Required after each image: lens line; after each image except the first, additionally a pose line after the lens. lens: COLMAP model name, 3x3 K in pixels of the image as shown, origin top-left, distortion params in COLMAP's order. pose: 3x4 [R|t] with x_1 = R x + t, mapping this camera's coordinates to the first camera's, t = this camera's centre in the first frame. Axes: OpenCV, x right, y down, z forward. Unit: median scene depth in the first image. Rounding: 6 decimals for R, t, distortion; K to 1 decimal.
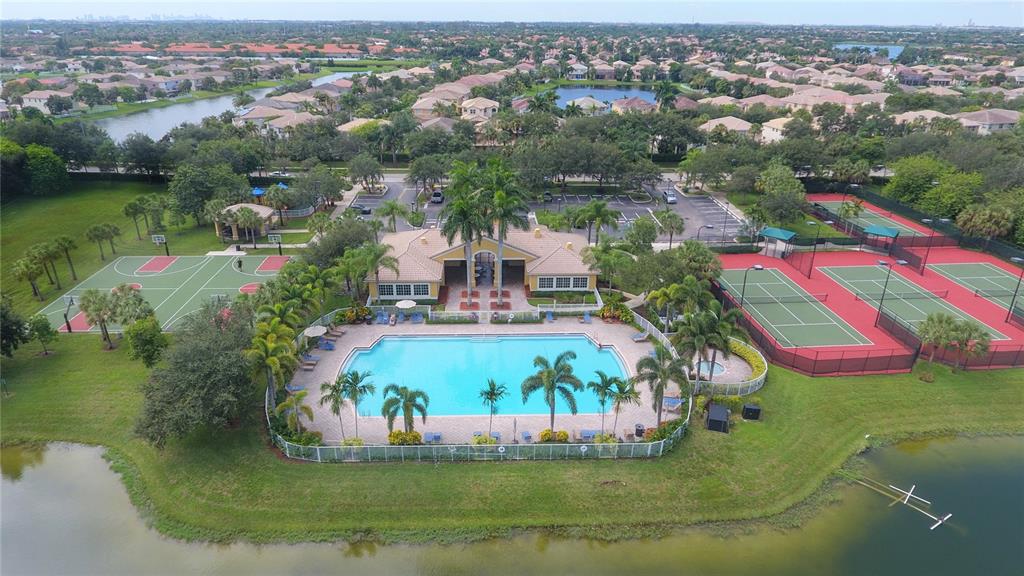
lens RADIAL K [[640.9, 0, 512.0], [0, 640.9, 288.0], [0, 0, 1]] dist [-0.004871, 0.000641]
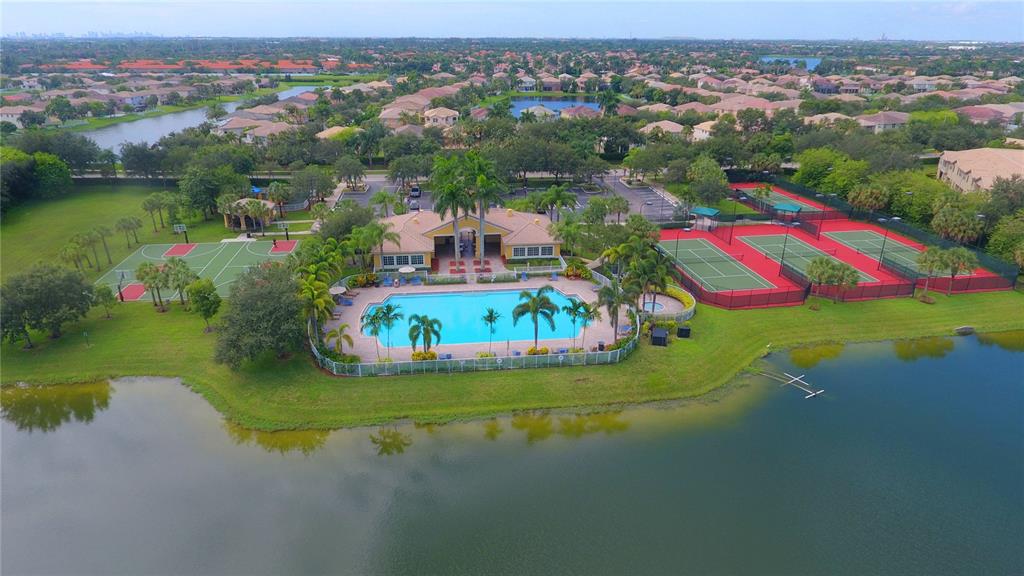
lens RADIAL K [[629.0, 0, 512.0], [0, 629.0, 288.0], [0, 0, 1]] dist [-0.004037, 0.000591]
pose [[0.996665, -0.033422, 0.074447, -0.045433], [0.034516, 0.999314, -0.013450, 0.066276], [-0.073946, 0.015975, 0.997134, -0.166849]]
